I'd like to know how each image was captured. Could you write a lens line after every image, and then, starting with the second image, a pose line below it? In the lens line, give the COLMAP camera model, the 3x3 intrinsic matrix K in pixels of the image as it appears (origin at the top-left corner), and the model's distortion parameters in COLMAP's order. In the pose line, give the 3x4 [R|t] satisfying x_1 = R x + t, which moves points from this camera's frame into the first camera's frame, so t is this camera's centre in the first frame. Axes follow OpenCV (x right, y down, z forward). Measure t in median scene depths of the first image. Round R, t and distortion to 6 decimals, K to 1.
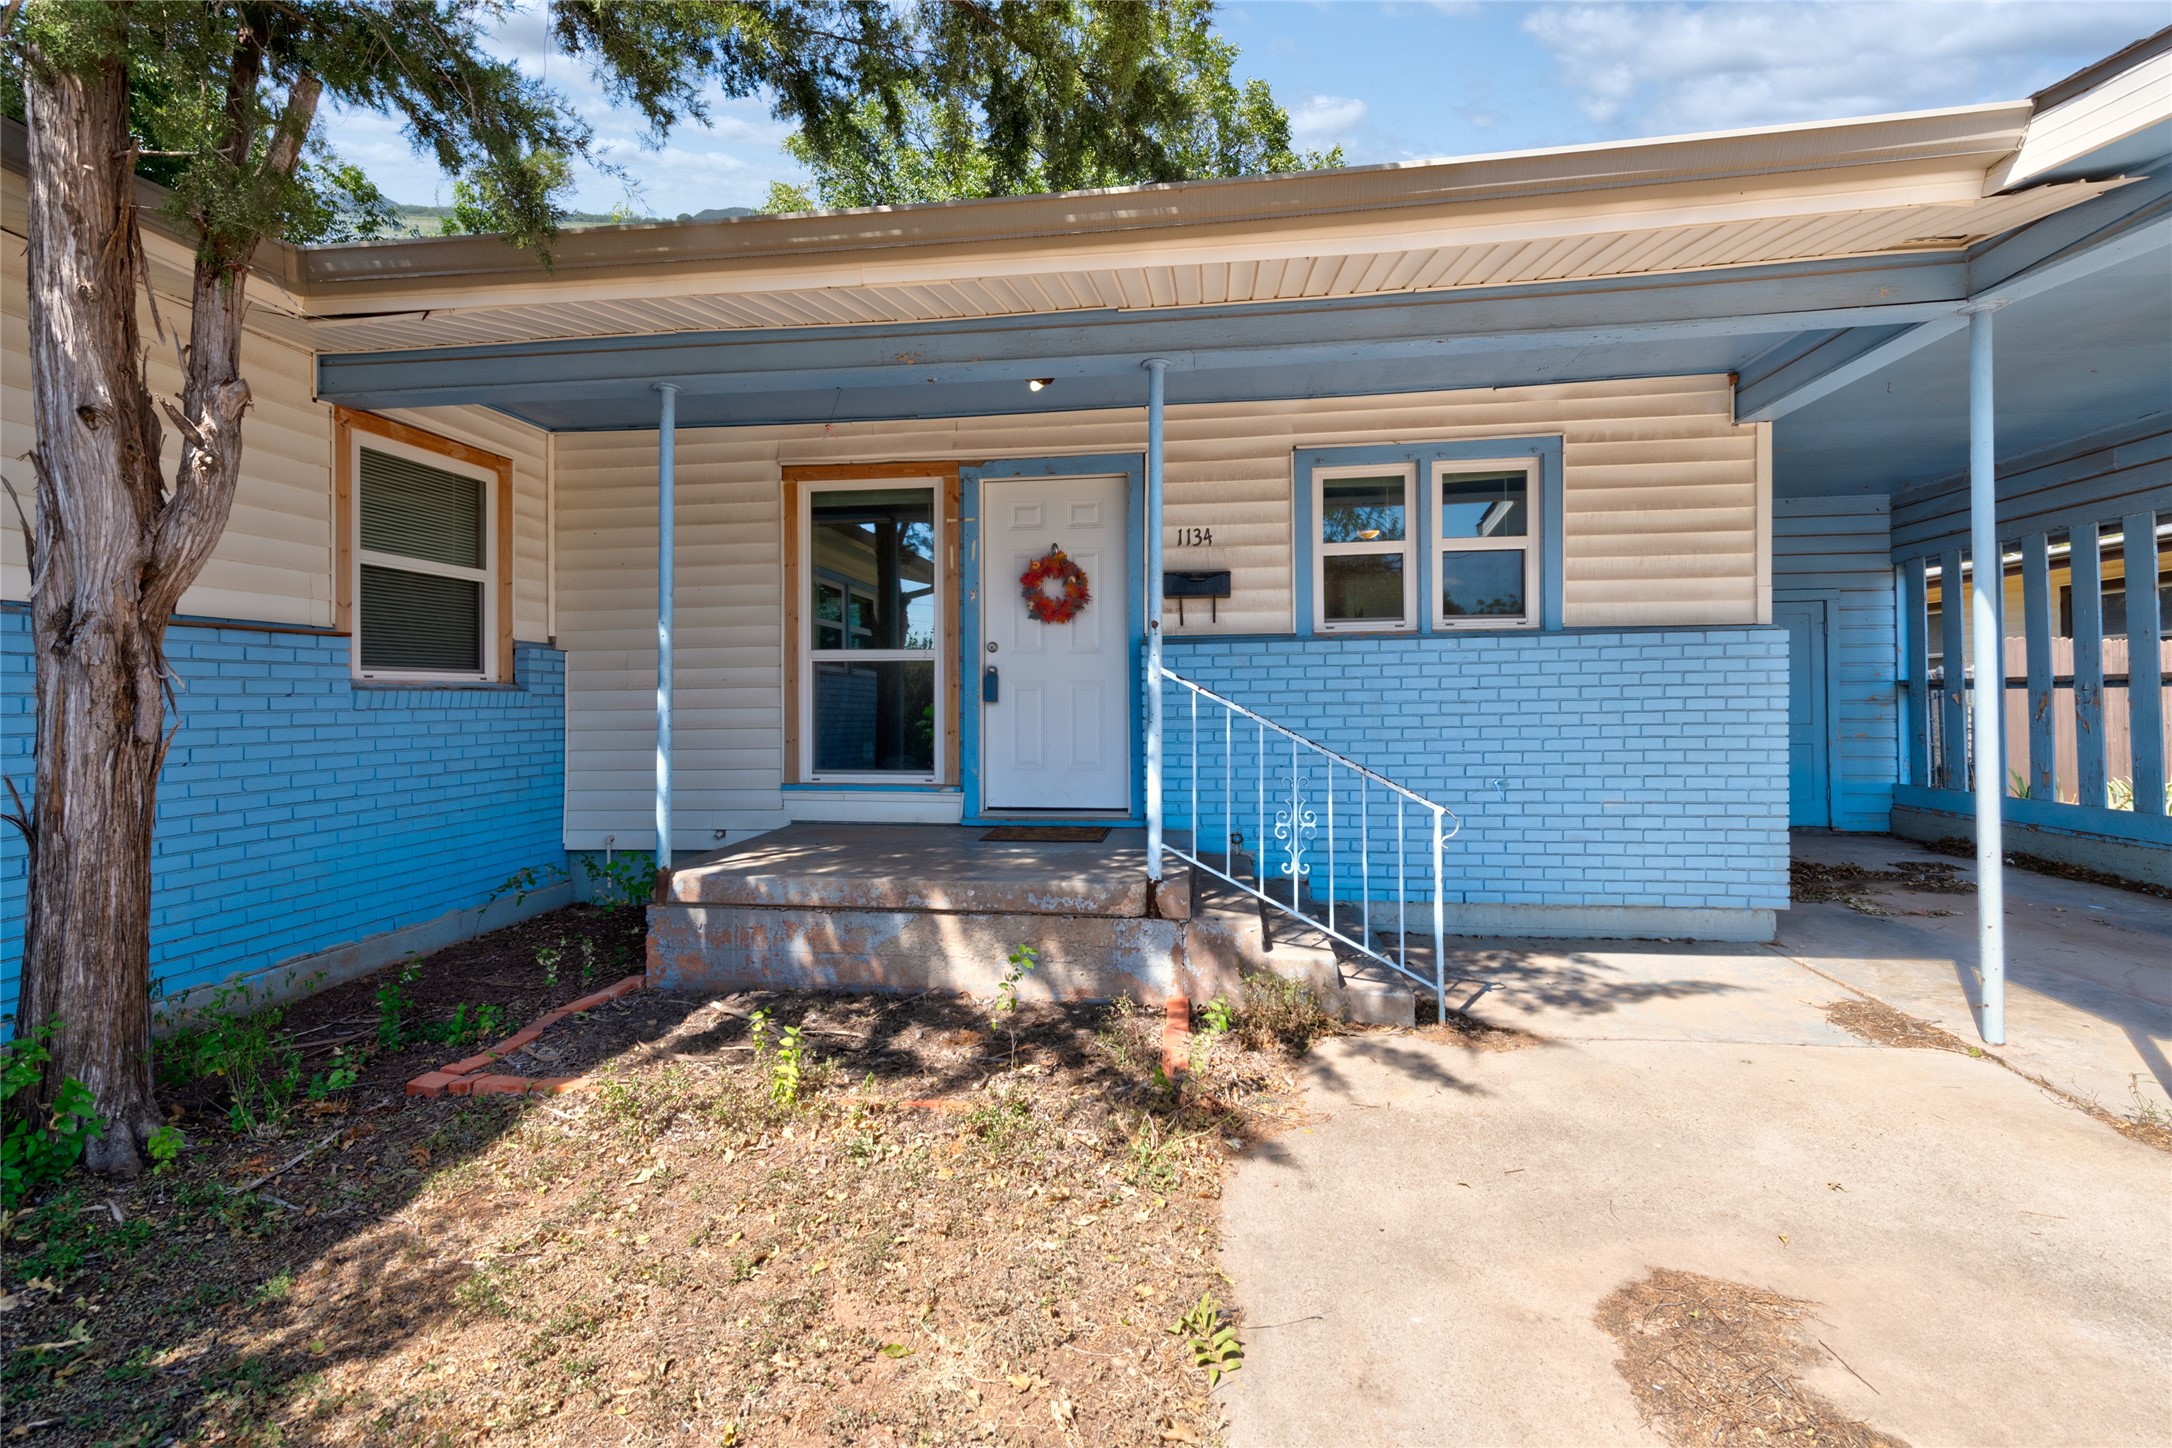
lens RADIAL K [[933.6, 0, 1116.7], [0, 933.6, 694.7], [0, 0, 1]] dist [0.011826, -0.001675]
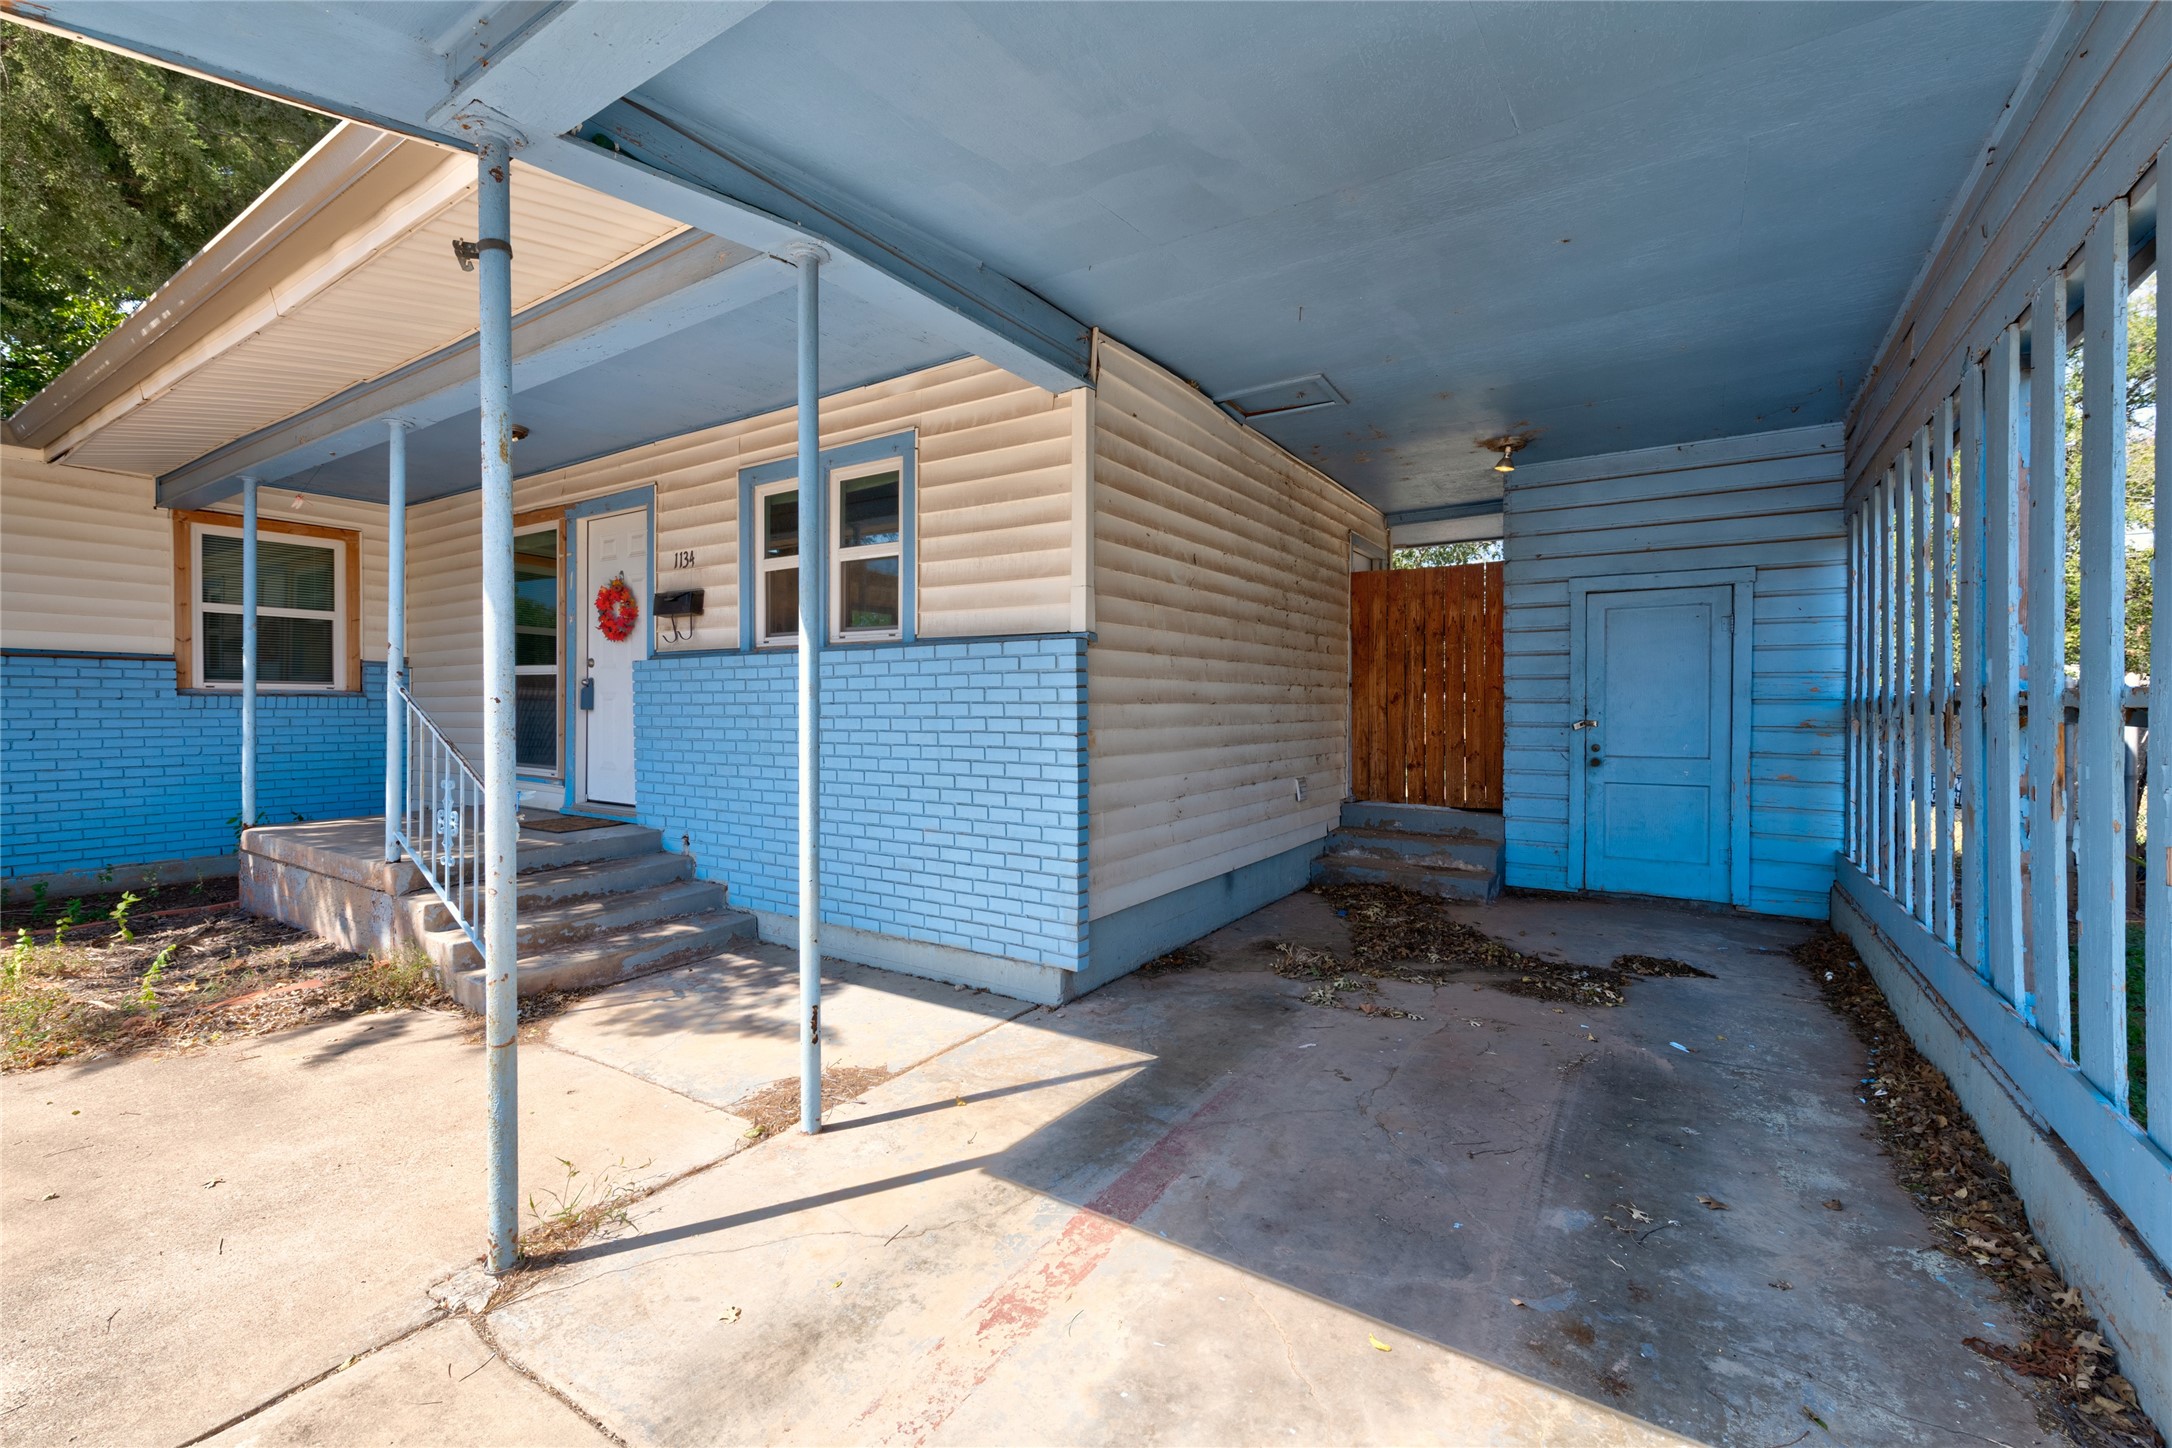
lens RADIAL K [[933.6, 0, 1069.6], [0, 933.6, 716.8], [0, 0, 1]] dist [0.011826, -0.001675]
pose [[0.894751, 0.018307, -0.446190, 0.981028], [-0.011142, 0.999763, 0.018677, -0.012696], [0.446426, -0.011739, 0.894743, 0.232105]]
